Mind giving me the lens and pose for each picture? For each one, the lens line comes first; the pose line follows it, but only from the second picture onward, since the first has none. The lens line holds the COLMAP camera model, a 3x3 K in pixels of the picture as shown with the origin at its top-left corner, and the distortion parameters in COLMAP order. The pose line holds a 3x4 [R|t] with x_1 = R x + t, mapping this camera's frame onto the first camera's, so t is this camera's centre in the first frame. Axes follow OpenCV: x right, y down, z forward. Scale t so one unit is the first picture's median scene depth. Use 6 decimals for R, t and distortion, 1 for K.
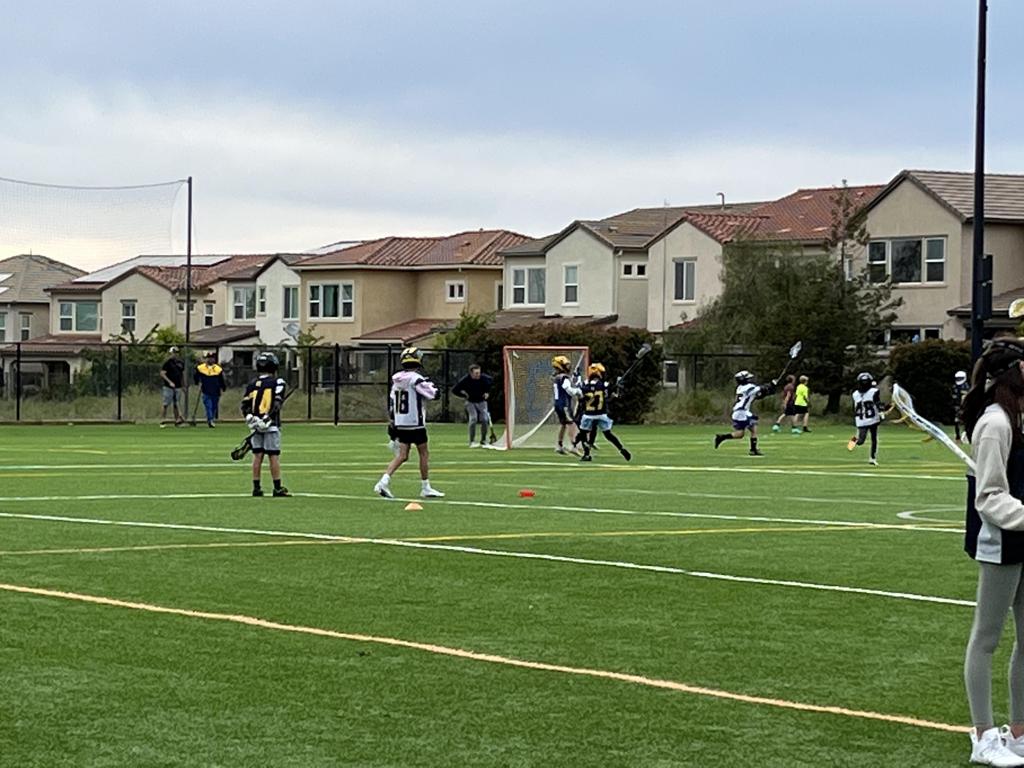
lens RADIAL K [[3411.3, 0, 511.9], [0, 3411.3, 384.4], [0, 0, 1]] dist [-0.010090, 0.000000]
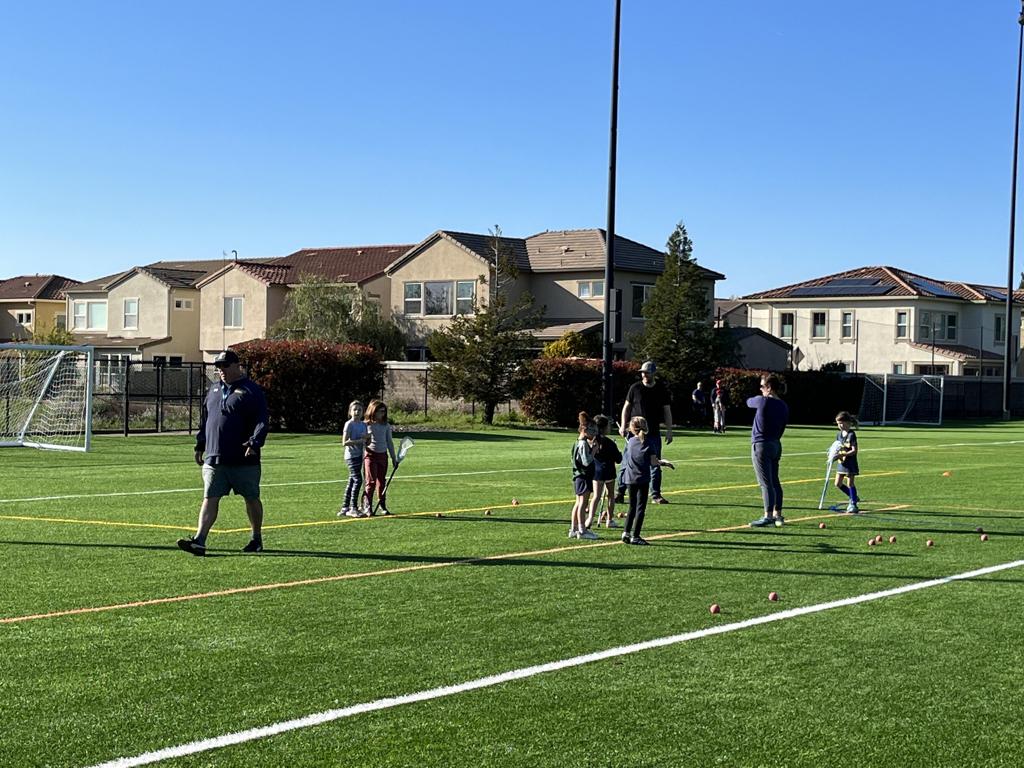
lens RADIAL K [[1749.2, 0, 512.6], [0, 1749.2, 384.9], [0, 0, 1]] dist [0.069152, 0.000000]
pose [[0.941982, 0.004395, 0.335636, -0.075561], [-0.005163, 0.999986, 0.001397, -0.002923], [-0.335625, -0.003049, 0.941991, 0.296221]]
